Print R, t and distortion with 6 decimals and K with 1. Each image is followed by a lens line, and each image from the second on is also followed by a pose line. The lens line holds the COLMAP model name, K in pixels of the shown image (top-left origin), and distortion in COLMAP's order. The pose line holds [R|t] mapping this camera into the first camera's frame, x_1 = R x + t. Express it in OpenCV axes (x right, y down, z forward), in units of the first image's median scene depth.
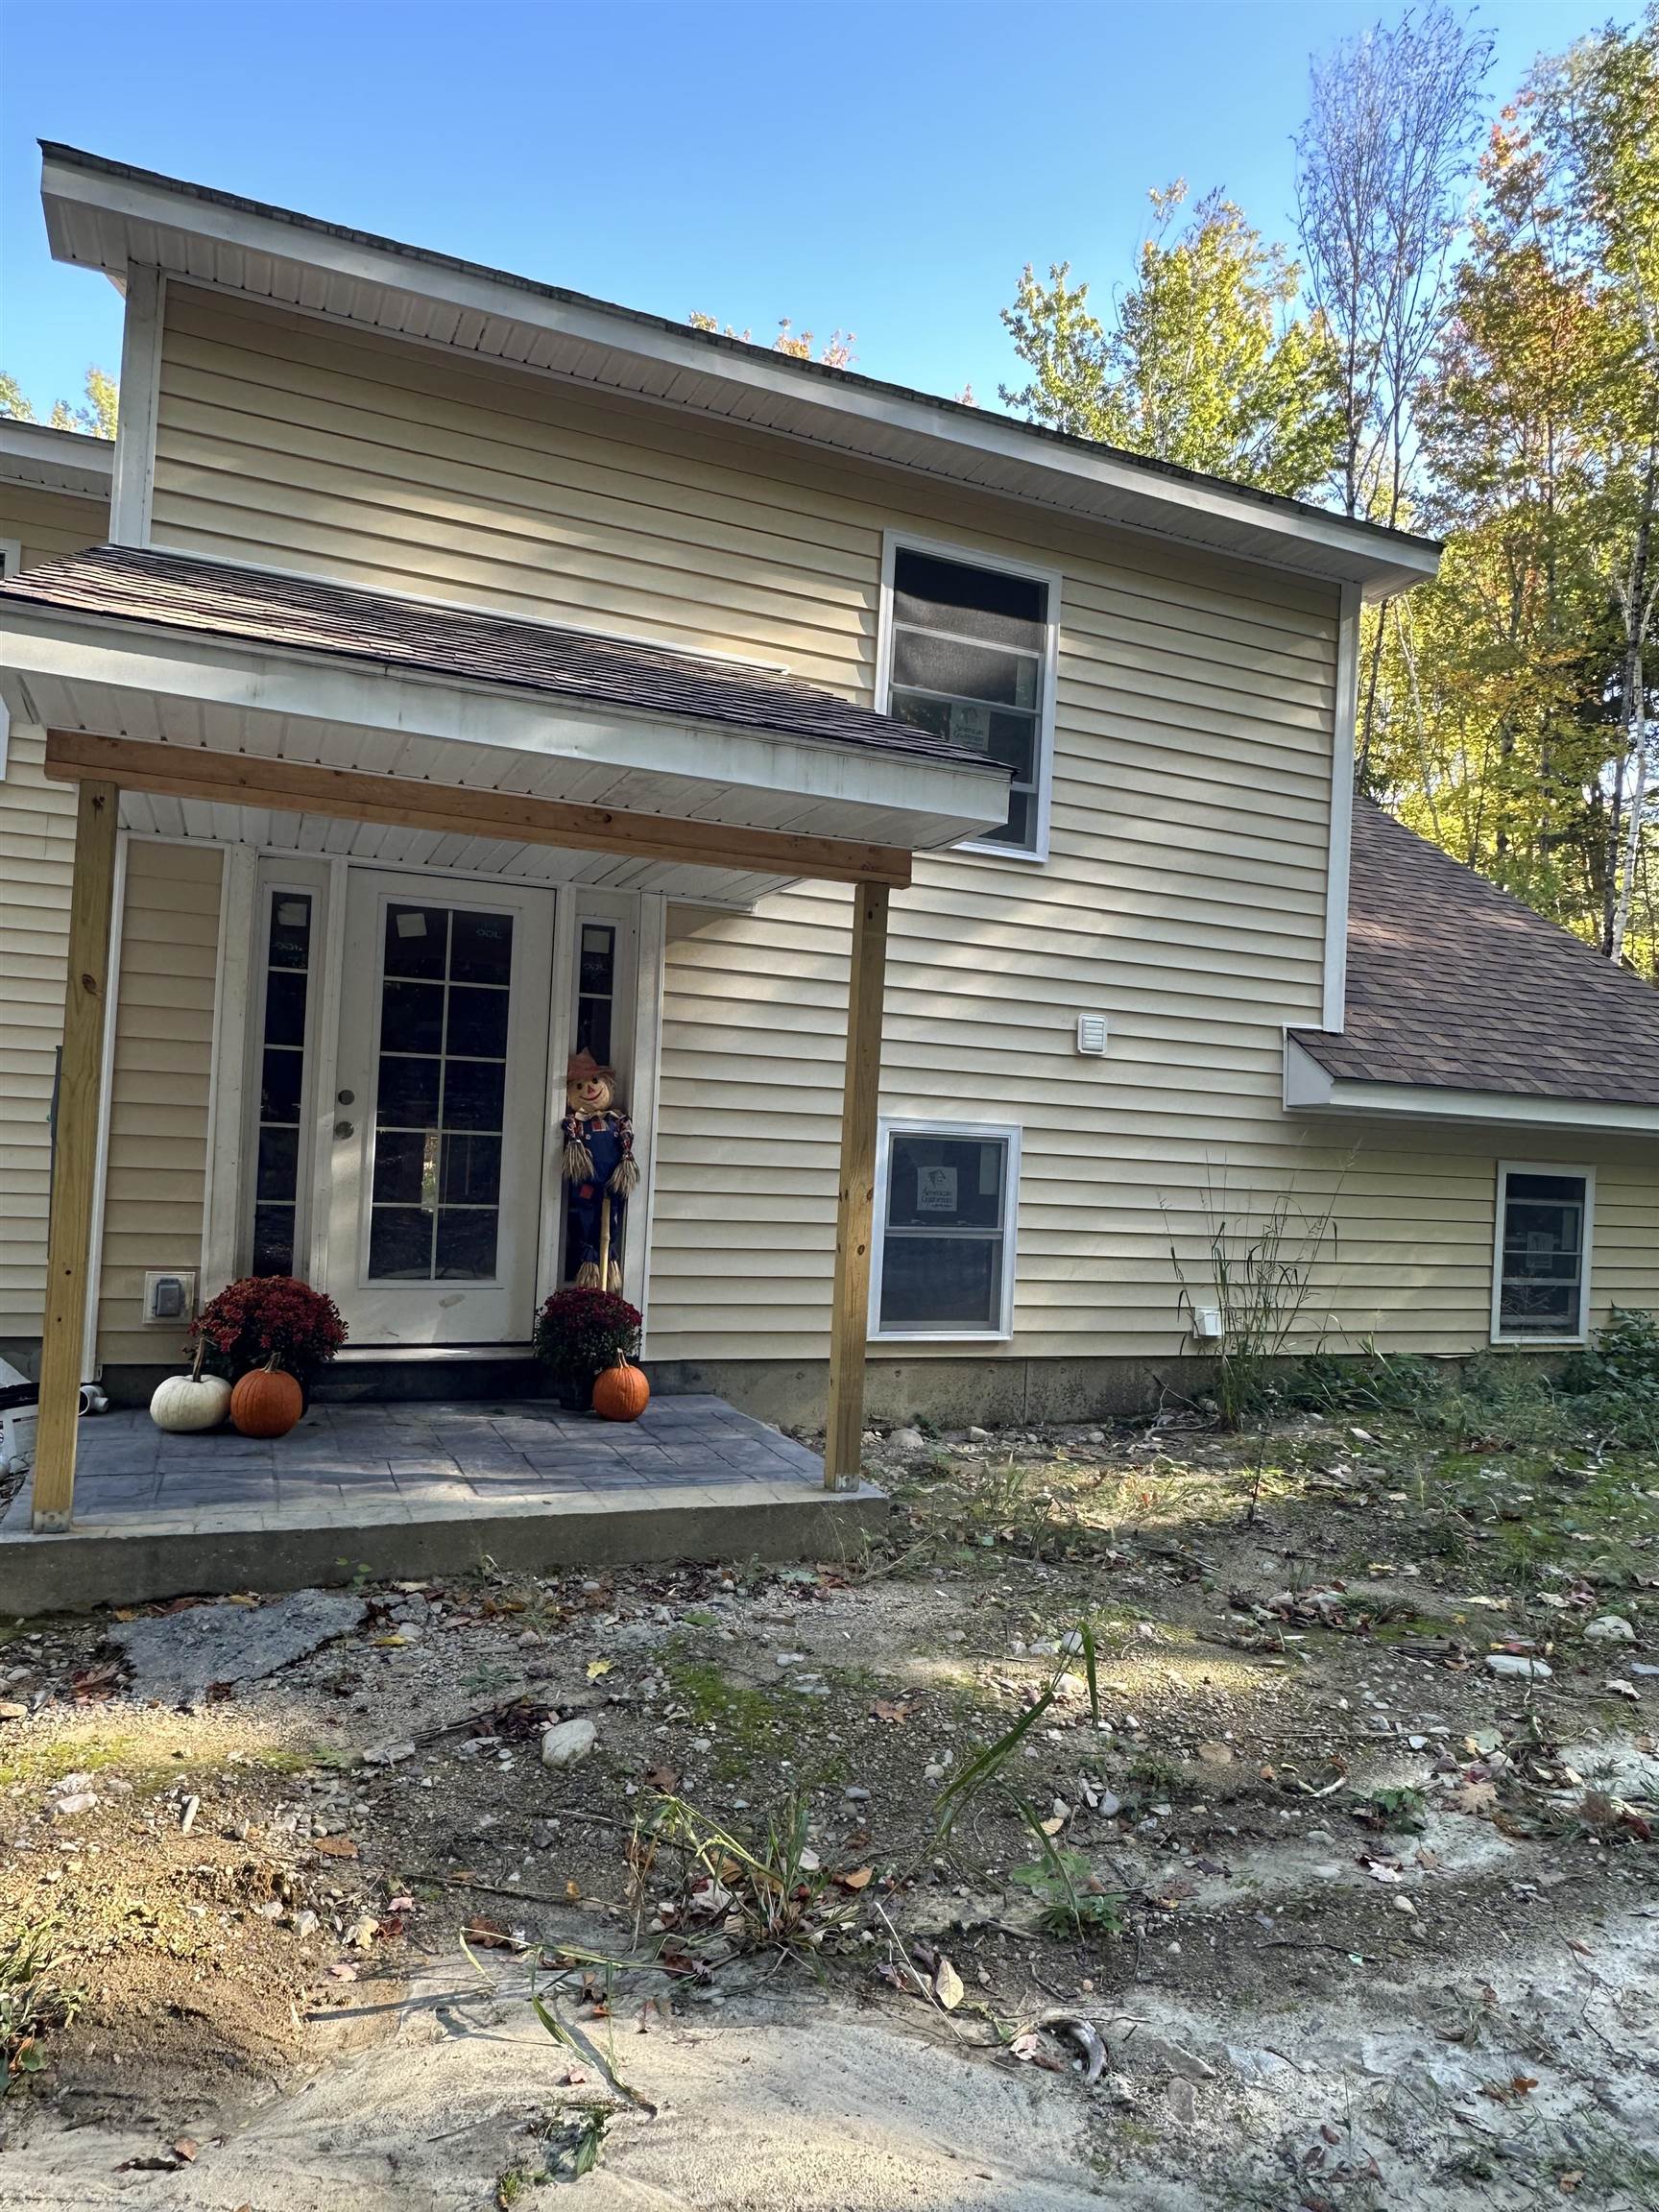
lens RADIAL K [[1456.4, 0, 829.5], [0, 1456.4, 1106.0], [0, 0, 1]] dist [-0.002025, -0.000635]
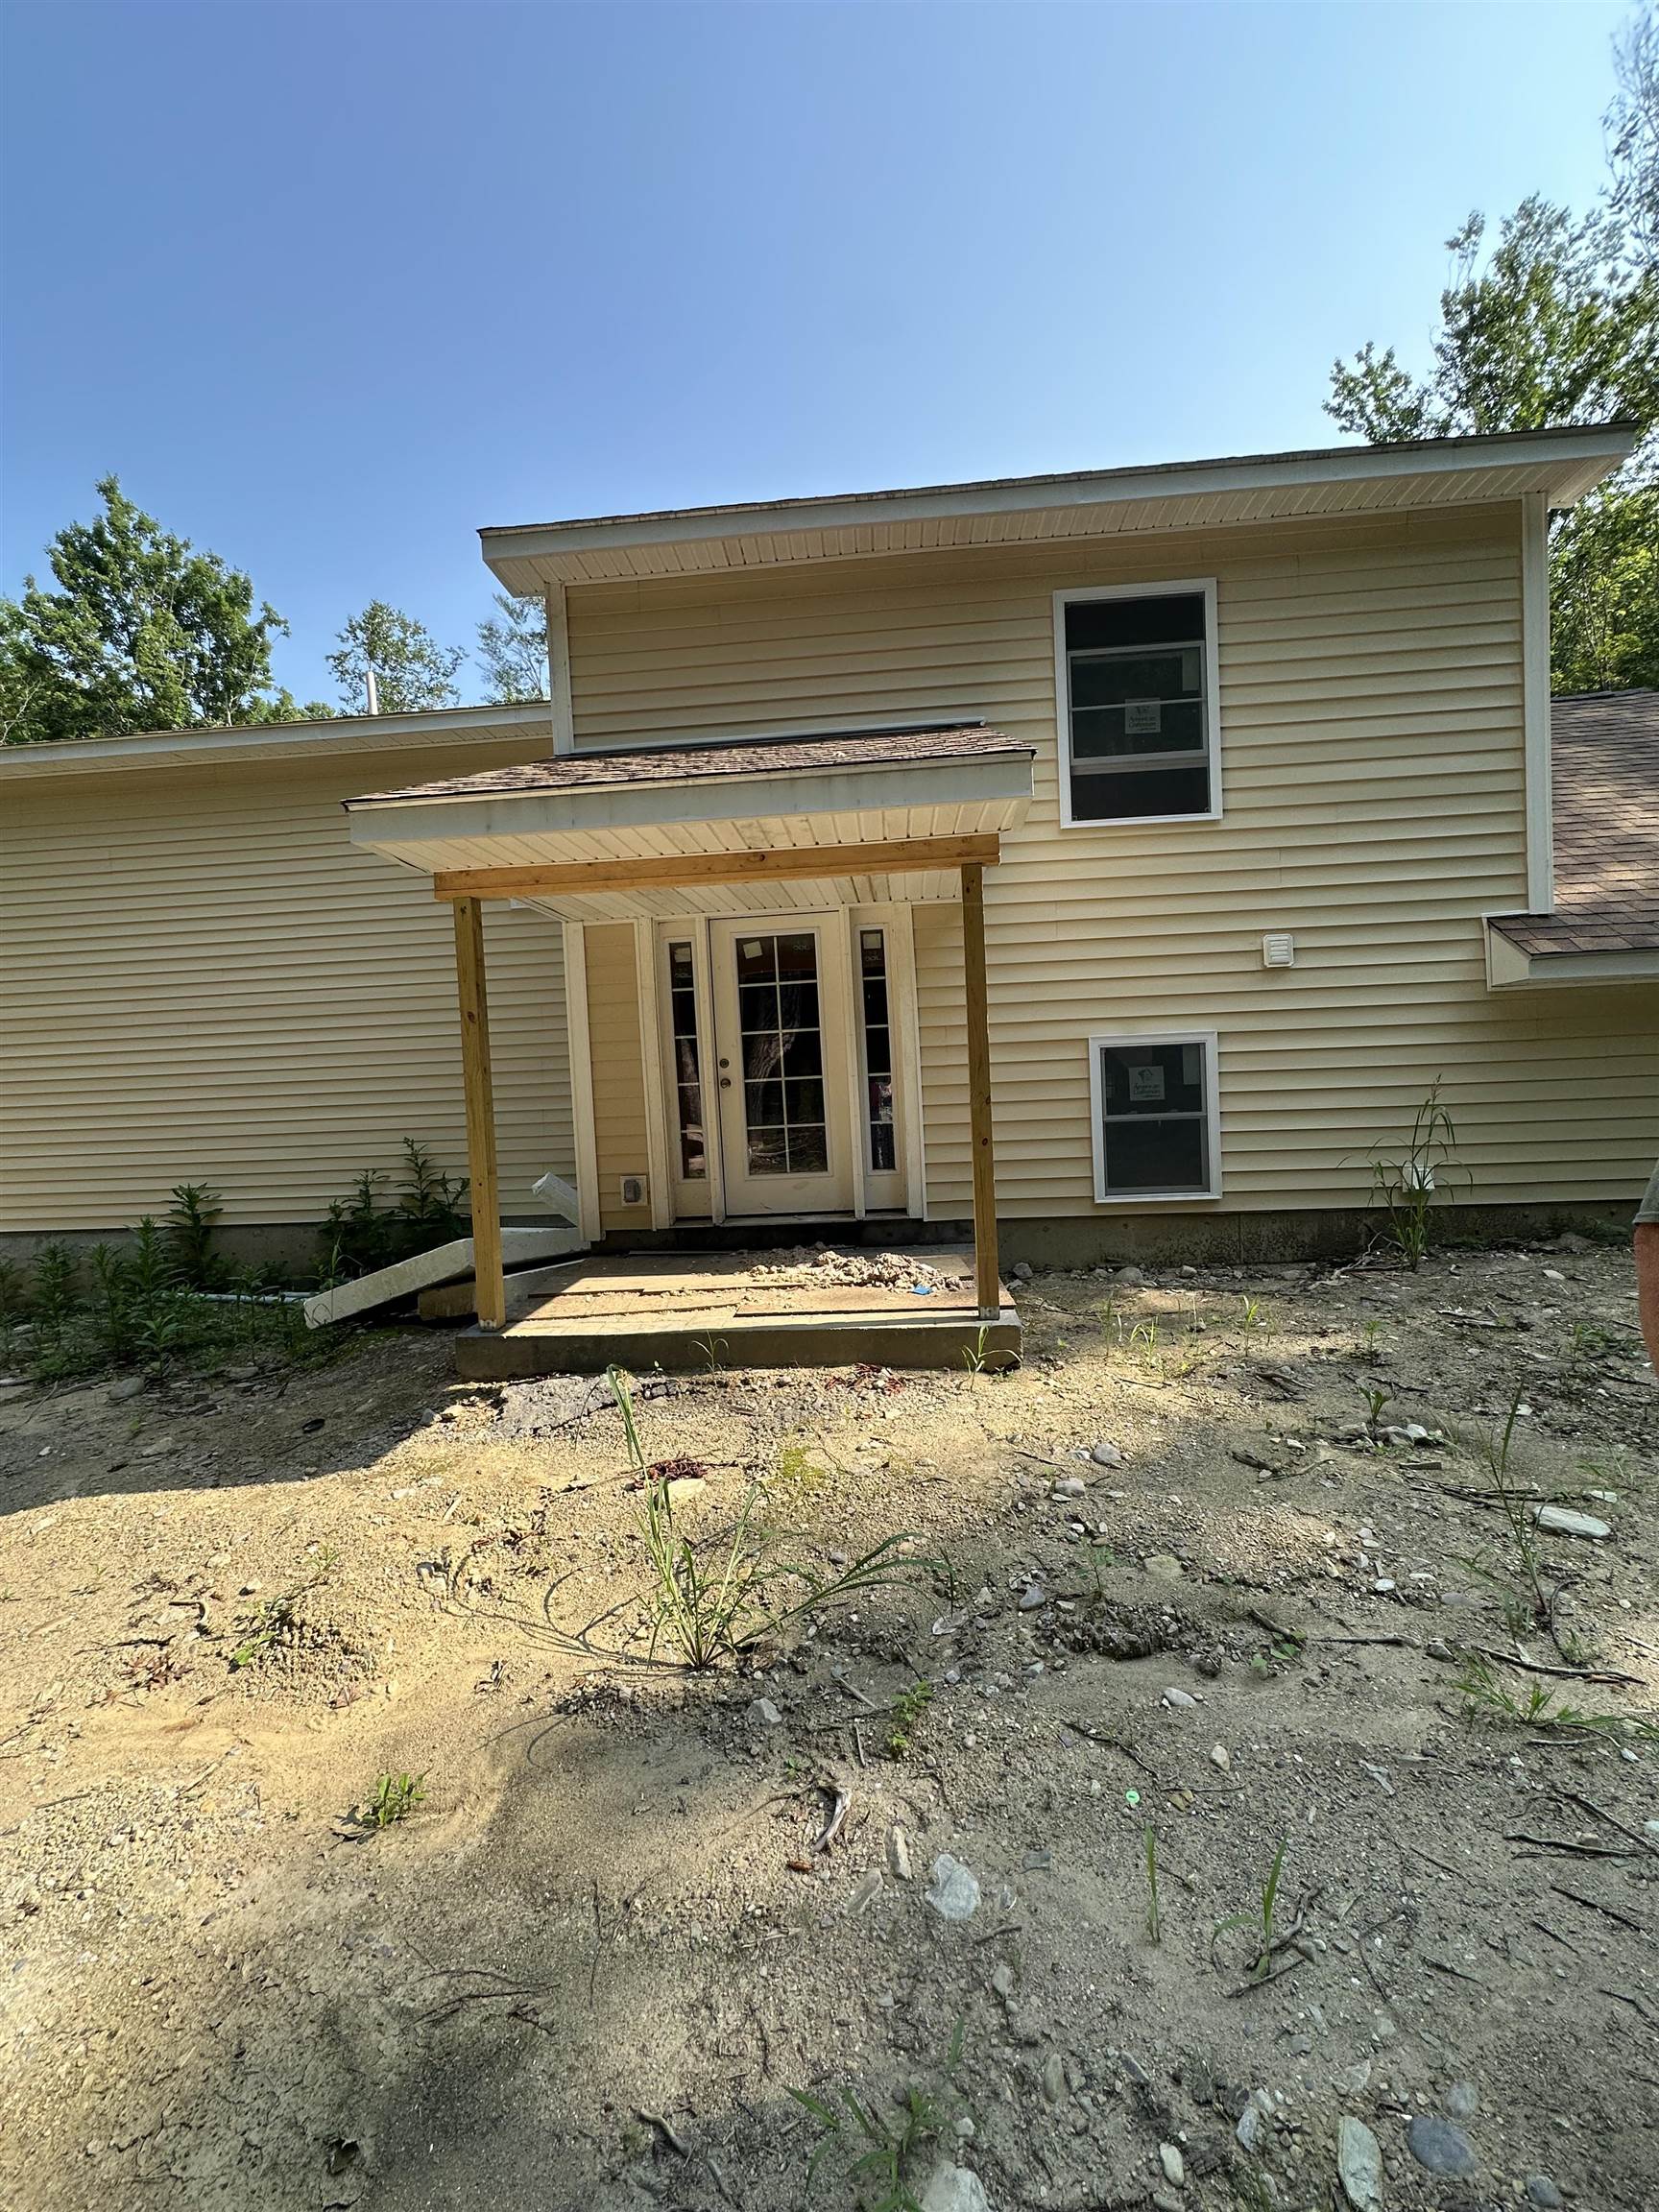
lens RADIAL K [[905.6, 0, 829.5], [0, 905.6, 1106.0], [0, 0, 1]] dist [-0.003968, 0.000027]
pose [[0.876849, -0.075016, -0.474878, 0.231785], [0.103736, 0.994006, 0.034523, 0.017803], [0.469441, -0.079533, 0.879374, 0.160037]]
